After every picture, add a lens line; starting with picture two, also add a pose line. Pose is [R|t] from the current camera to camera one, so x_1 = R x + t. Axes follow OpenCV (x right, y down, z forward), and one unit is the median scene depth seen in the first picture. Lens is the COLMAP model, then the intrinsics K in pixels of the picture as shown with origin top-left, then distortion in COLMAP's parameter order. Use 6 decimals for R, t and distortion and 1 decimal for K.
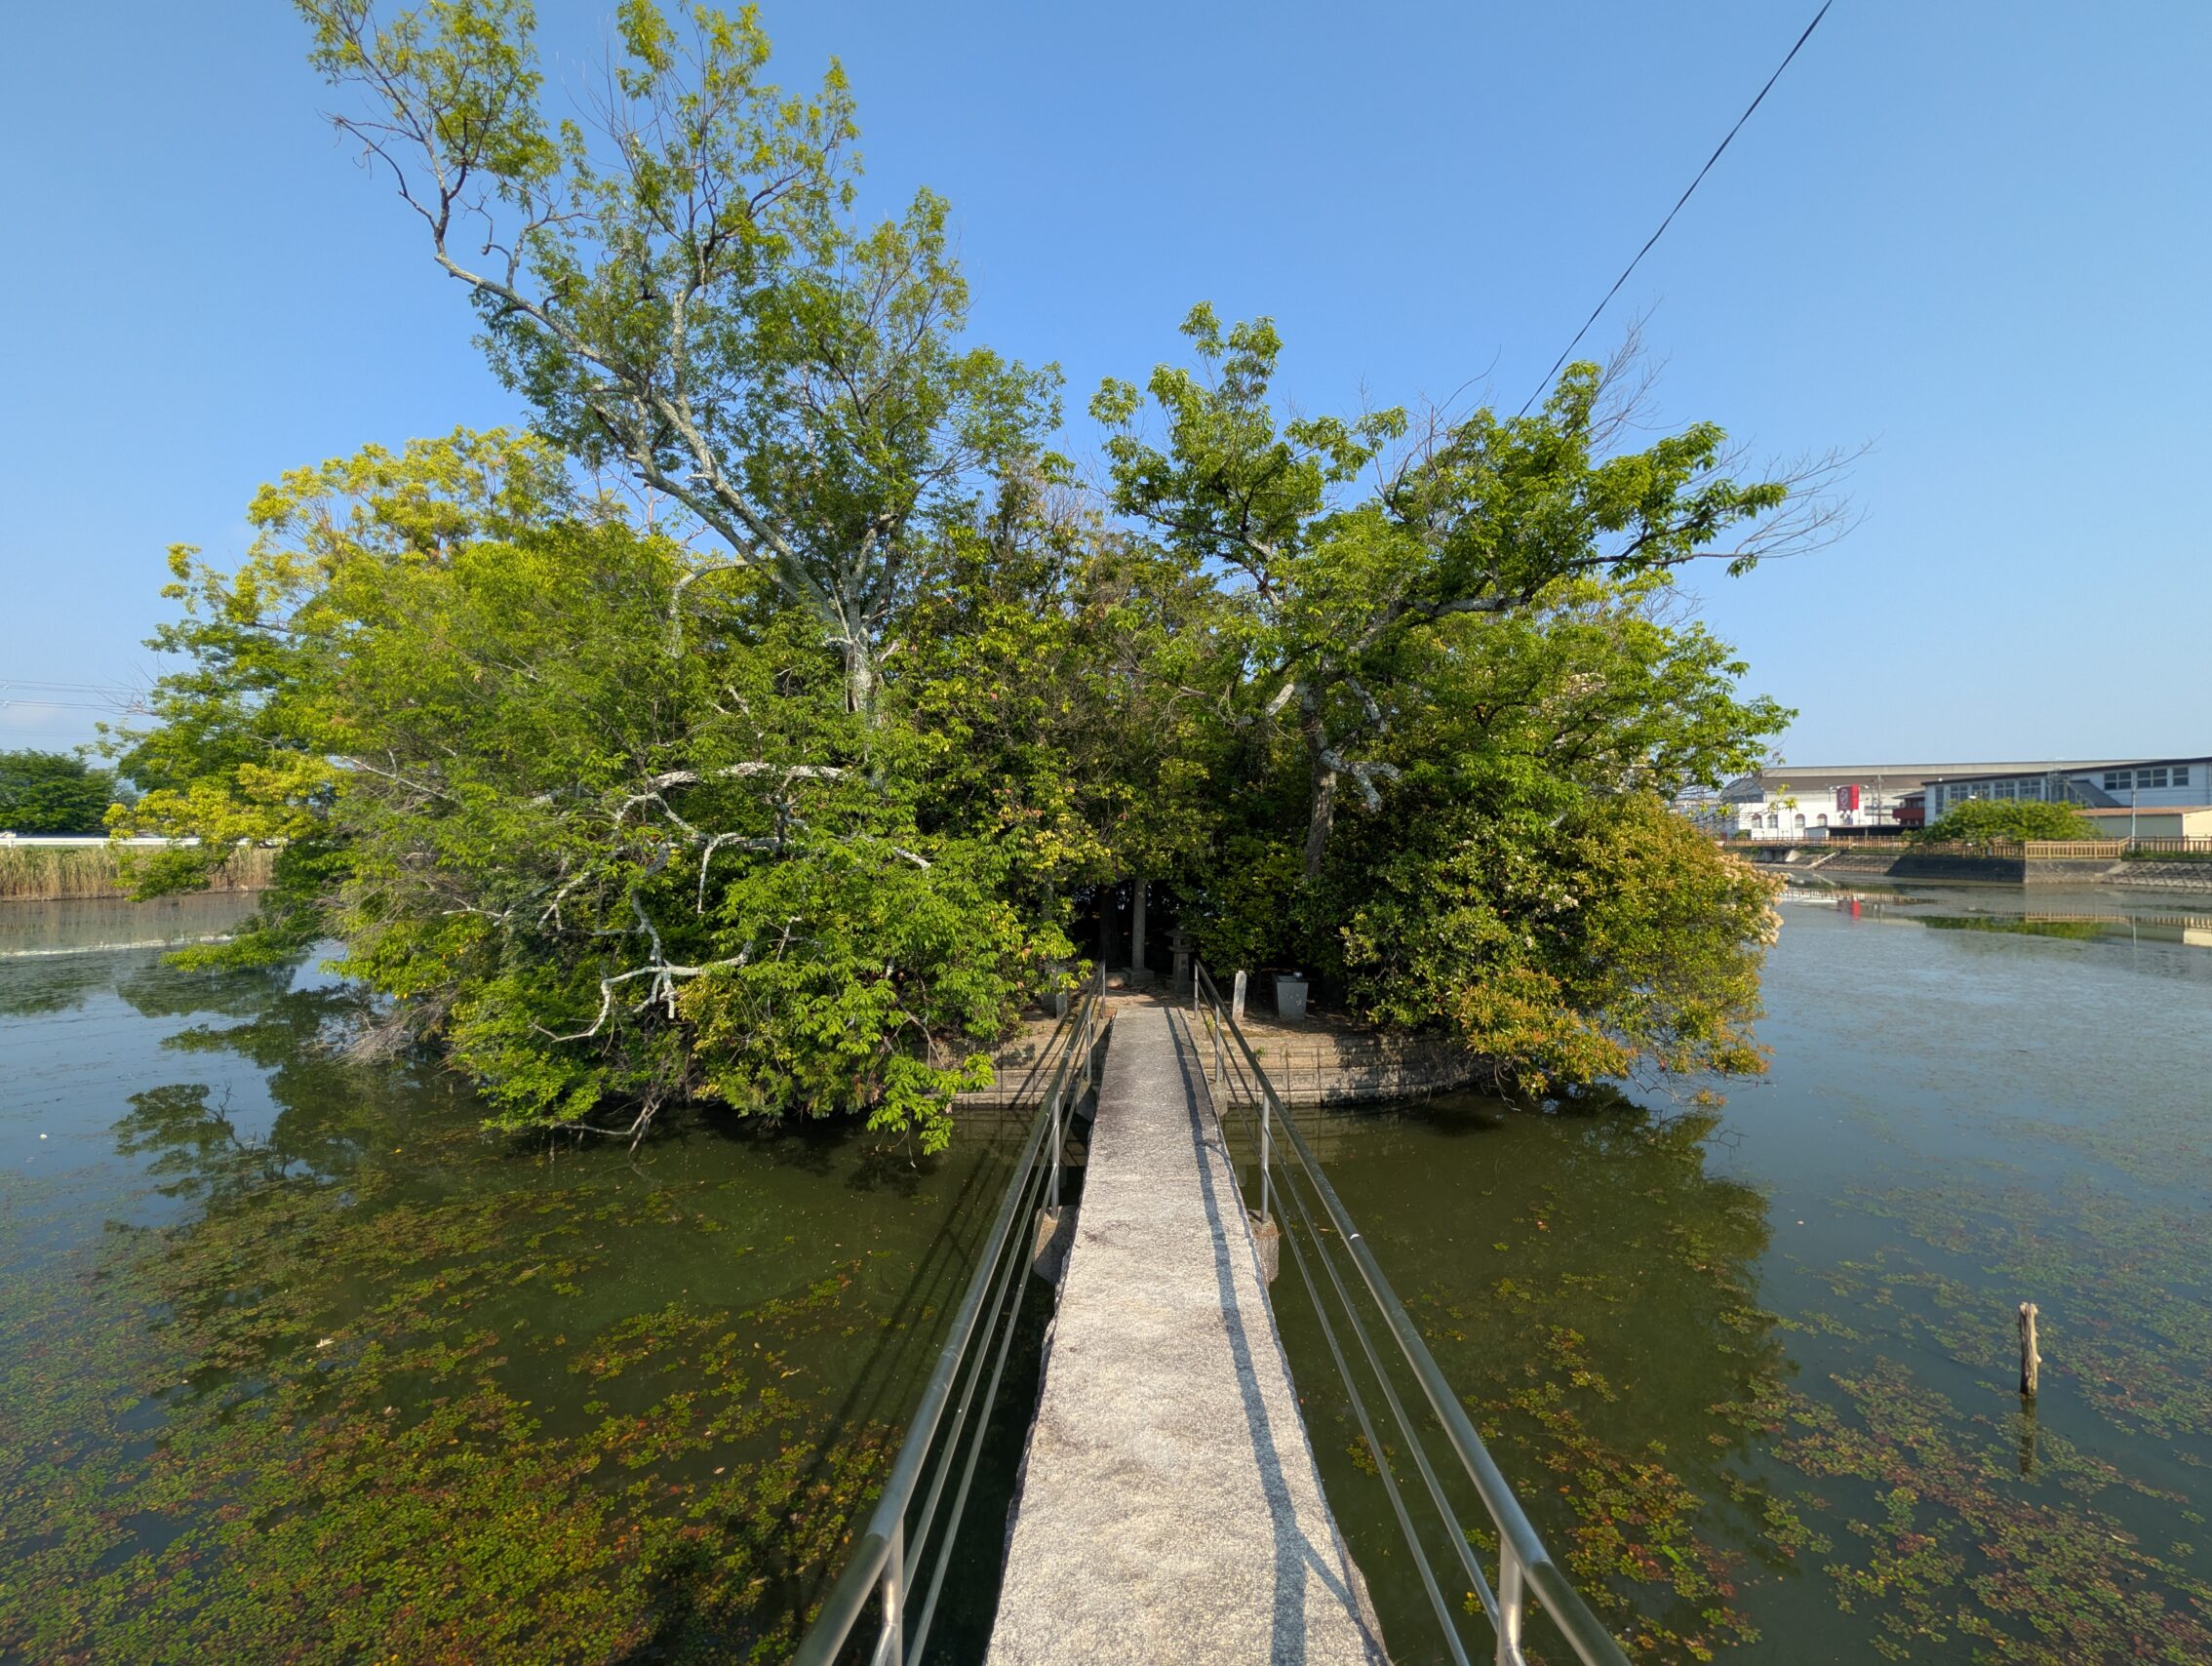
lens RADIAL K [[833.8, 0, 1107.4], [0, 833.8, 830.3], [0, 0, 1]] dist [-0.000418, -0.000029]
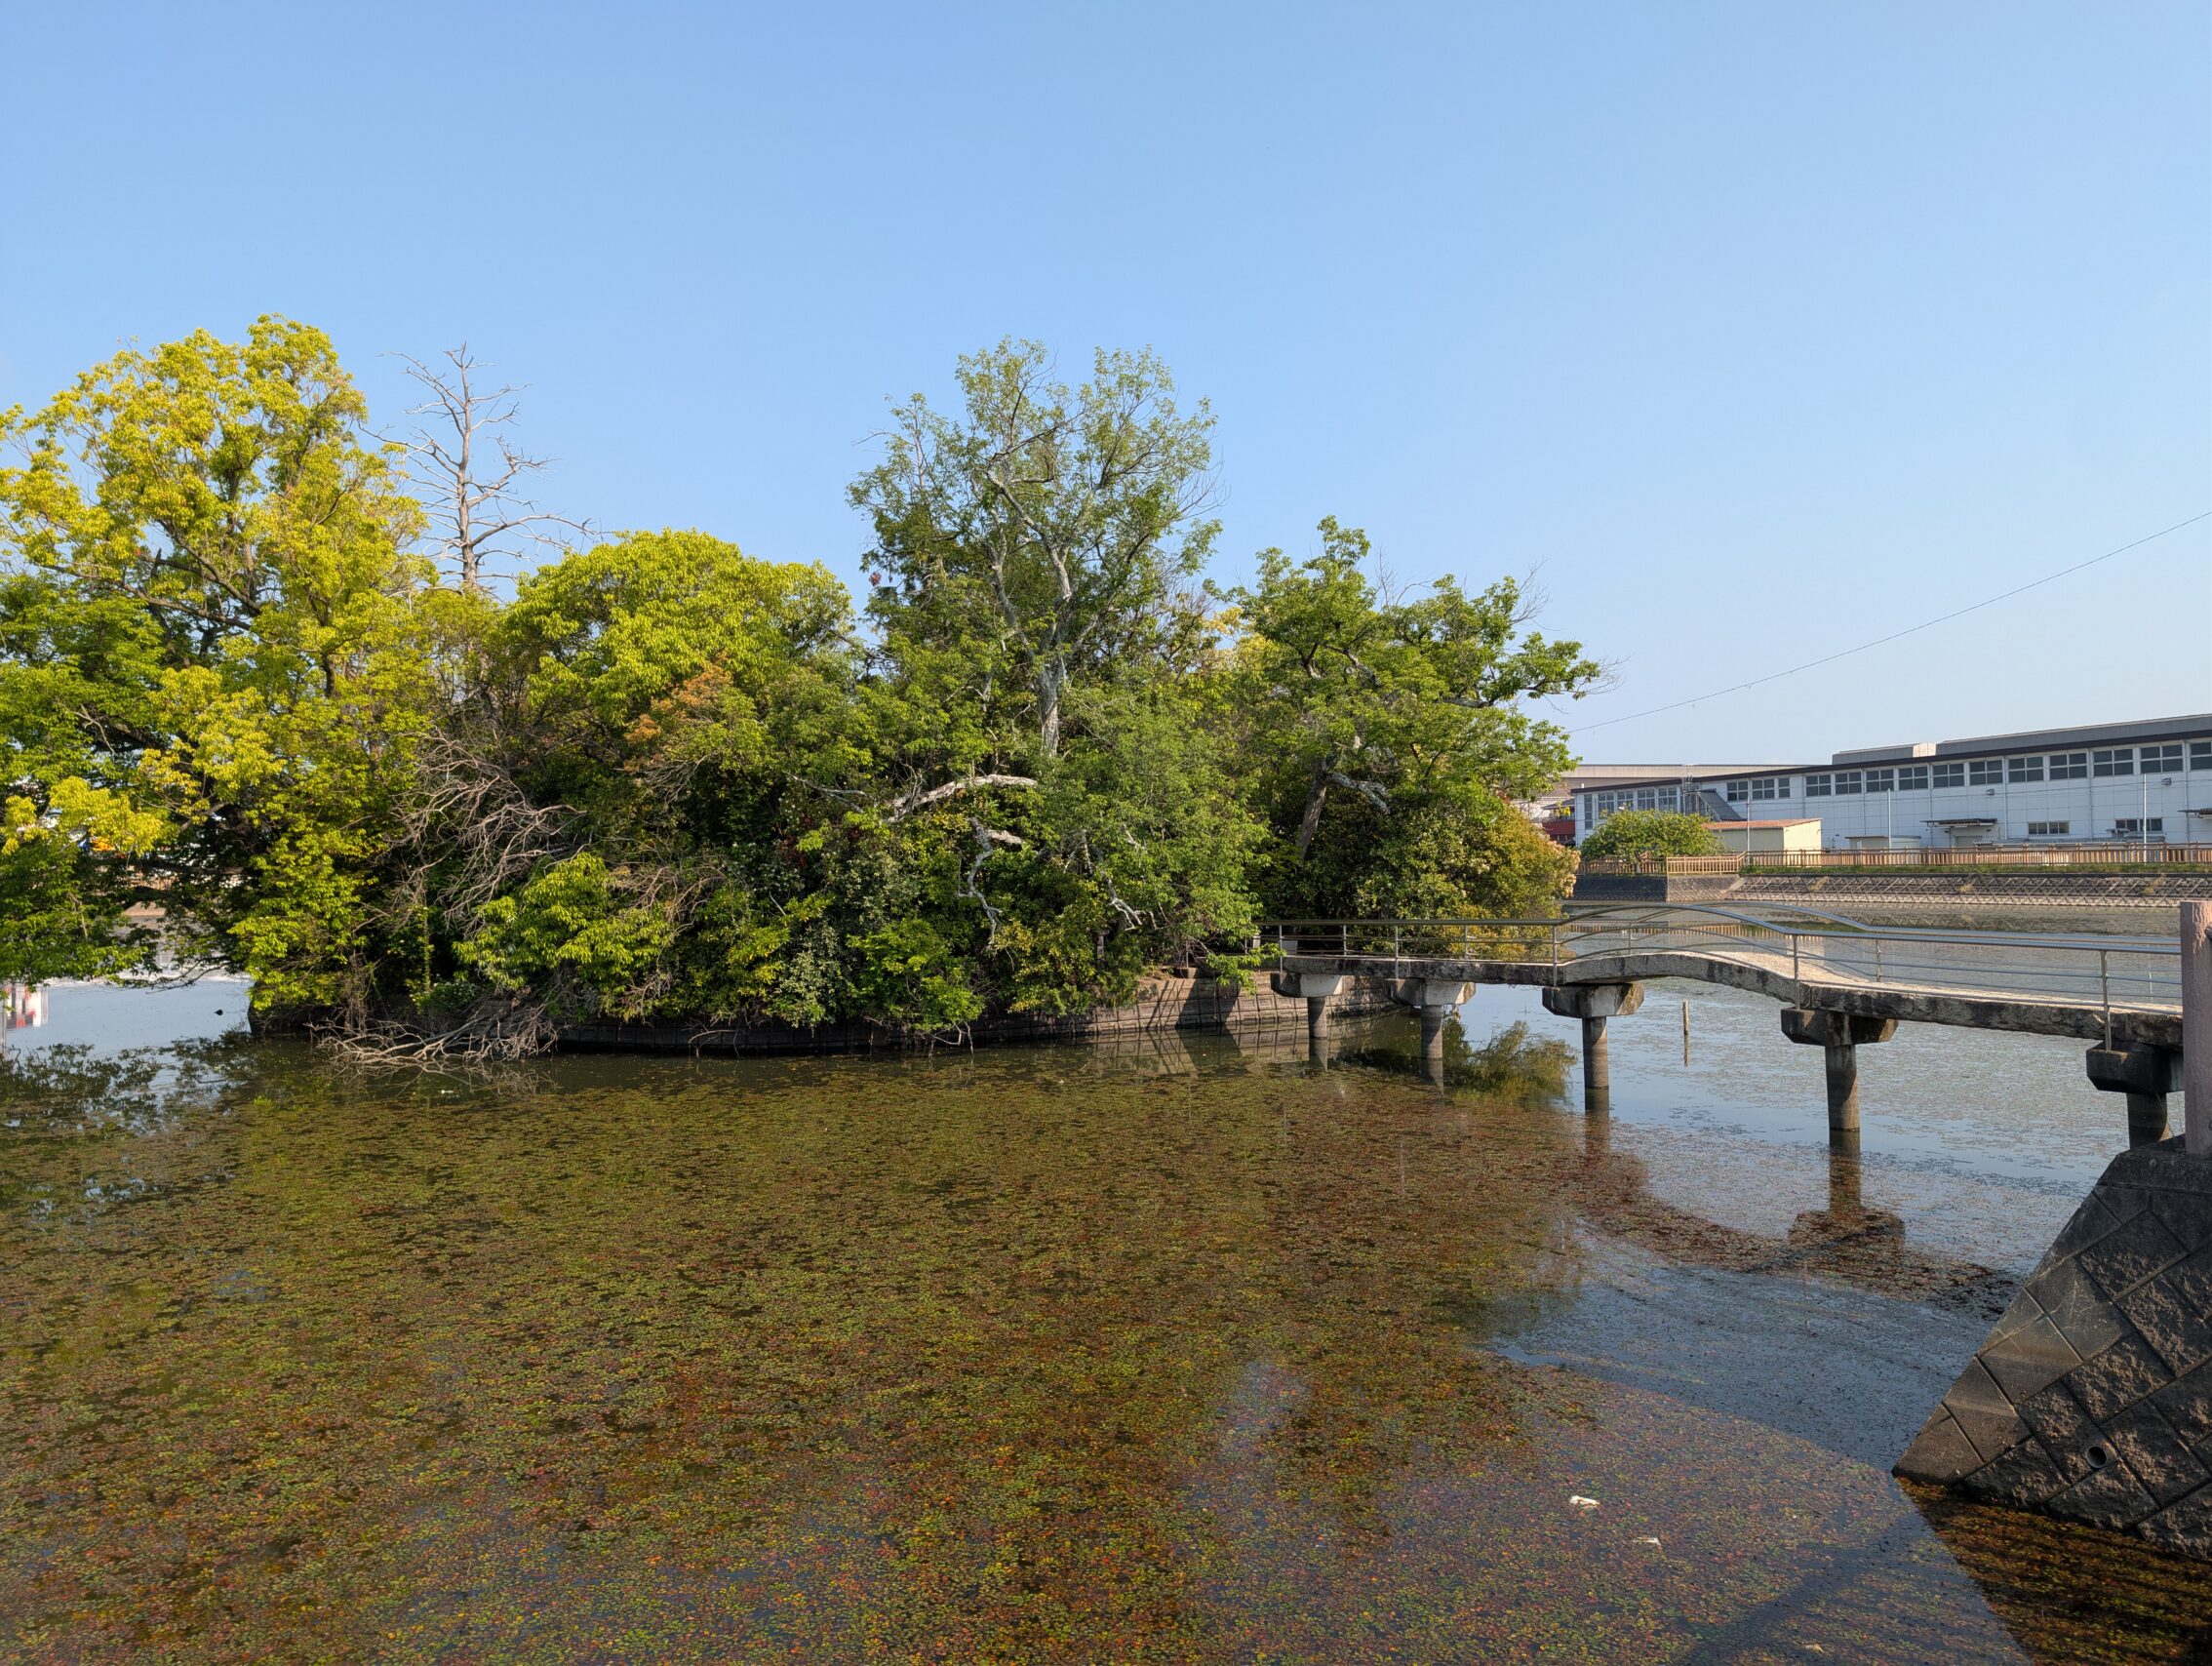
lens RADIAL K [[1547.6, 0, 1105.4], [0, 1547.6, 832.4], [0, 0, 1]] dist [0.000871, 0.000075]
pose [[0.882762, -0.000854, 0.469819, -0.217242], [0.009985, 0.999807, -0.016944, 0.008173], [-0.469713, 0.019649, 0.882600, -0.190603]]
